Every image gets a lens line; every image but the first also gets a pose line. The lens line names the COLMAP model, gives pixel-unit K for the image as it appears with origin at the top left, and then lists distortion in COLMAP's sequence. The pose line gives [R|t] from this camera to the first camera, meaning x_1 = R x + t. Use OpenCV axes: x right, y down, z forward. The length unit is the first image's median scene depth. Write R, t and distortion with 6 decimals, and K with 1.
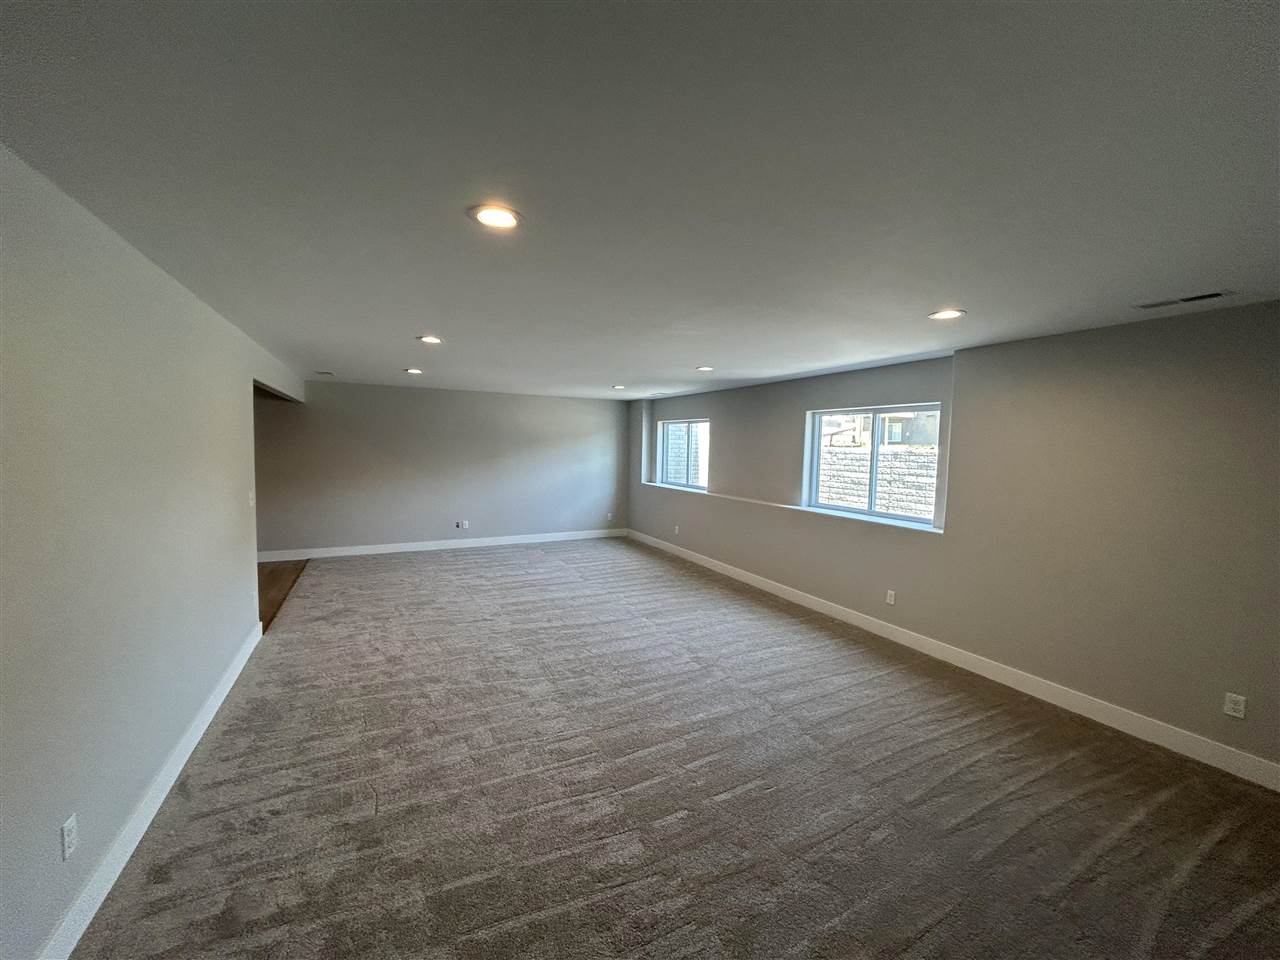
lens RADIAL K [[506.9, 0, 640.0], [0, 506.9, 480.0], [0, 0, 1]] dist [-0.000396, -0.000567]
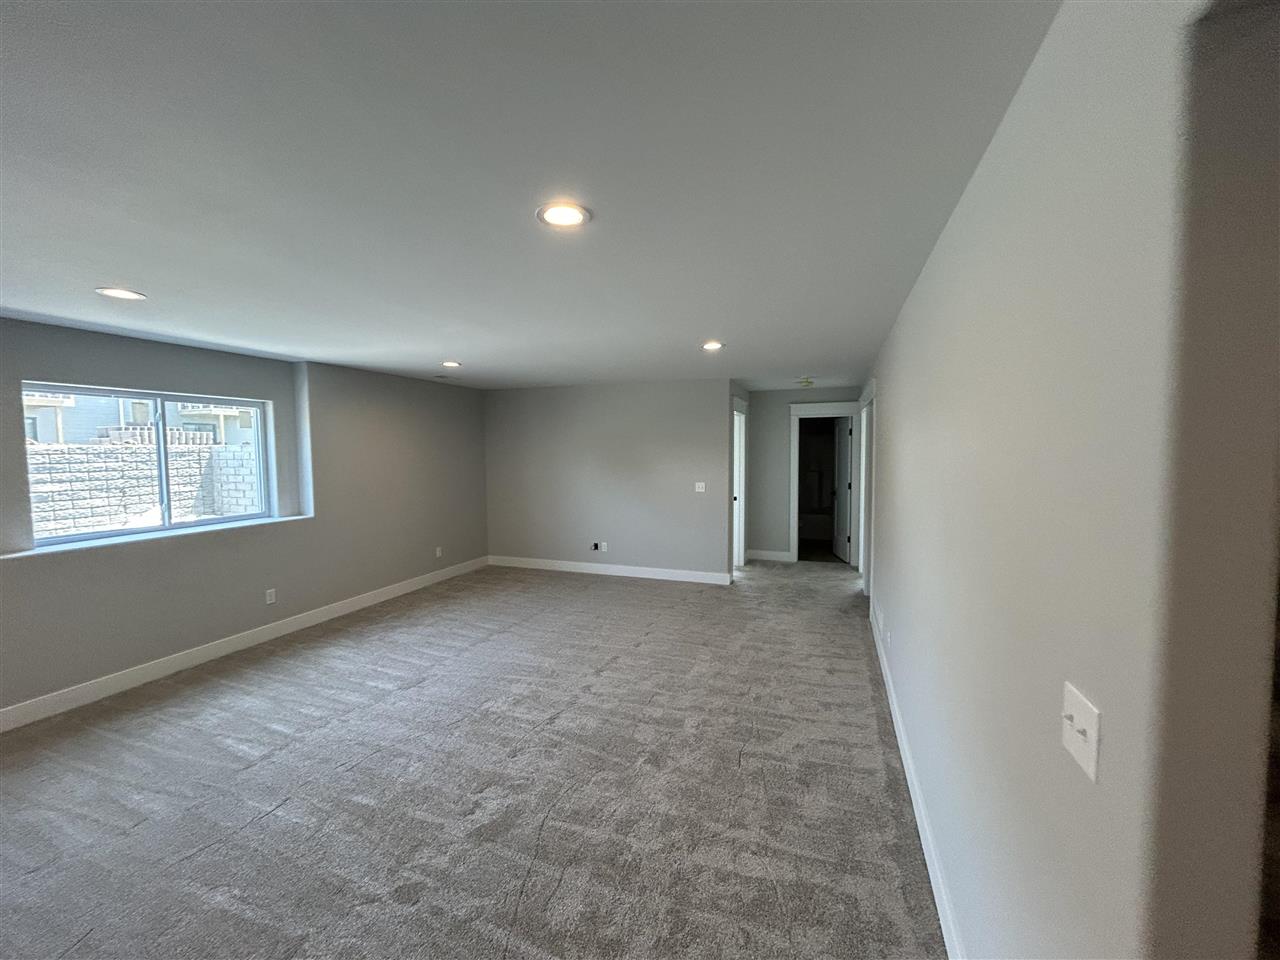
lens RADIAL K [[506.9, 0, 640.0], [0, 506.9, 480.0], [0, 0, 1]] dist [-0.000396, -0.000567]
pose [[-0.671607, -0.067324, 0.737843, -0.592968], [0.031233, 0.992405, 0.118981, -0.078418], [-0.740249, 0.102953, -0.664403, 0.958428]]
